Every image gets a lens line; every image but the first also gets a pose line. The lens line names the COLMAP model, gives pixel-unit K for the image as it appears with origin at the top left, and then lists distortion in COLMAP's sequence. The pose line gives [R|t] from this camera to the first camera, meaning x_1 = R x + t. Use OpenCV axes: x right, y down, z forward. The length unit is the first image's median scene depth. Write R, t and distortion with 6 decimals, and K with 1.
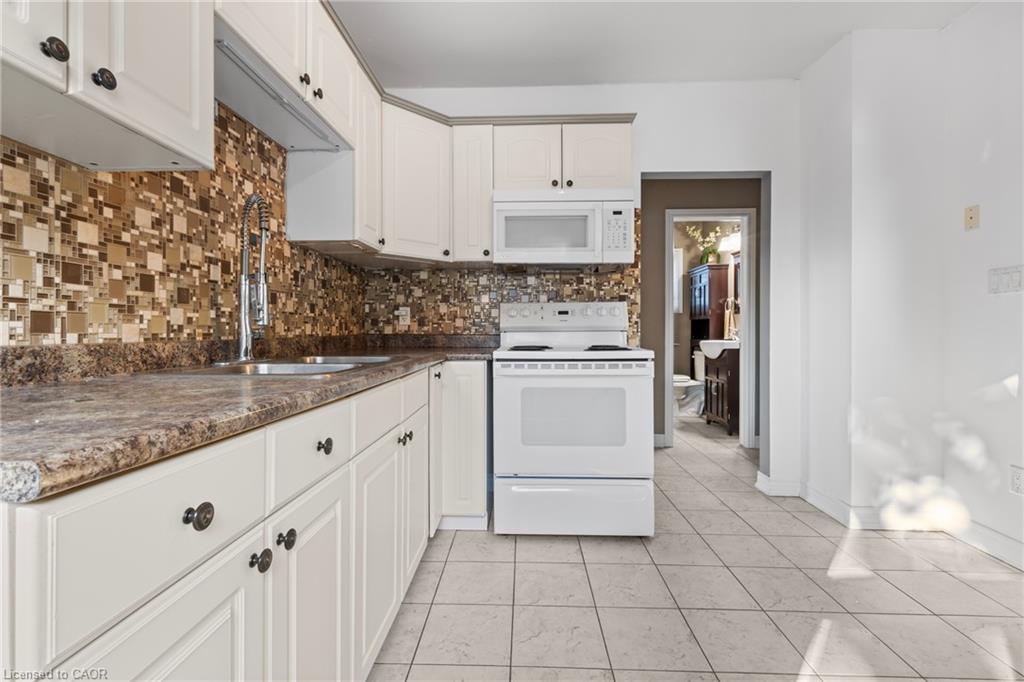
lens RADIAL K [[452.6, 0, 507.3], [0, 452.6, 330.8], [0, 0, 1]] dist [0.001614, -0.000214]
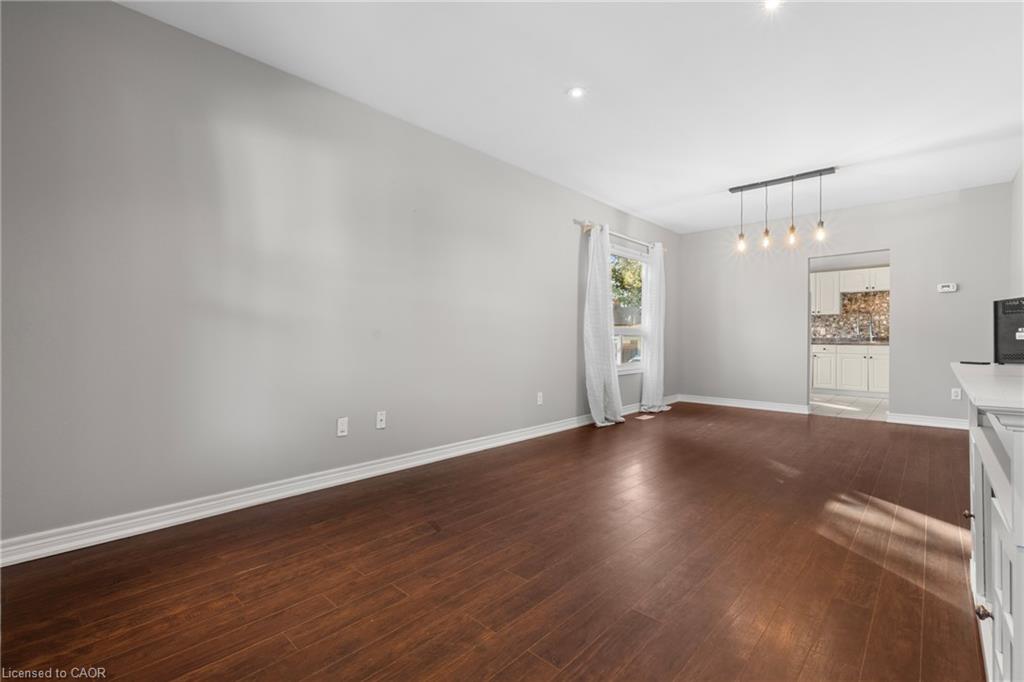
lens RADIAL K [[448.3, 0, 512.0], [0, 448.3, 341.0], [0, 0, 1]] dist [0.000917, -0.000039]
pose [[-0.662591, 0.000247, -0.748981, 4.930684], [-0.004619, 0.999980, 0.004417, 0.044428], [0.748967, 0.006386, -0.662576, 1.092267]]
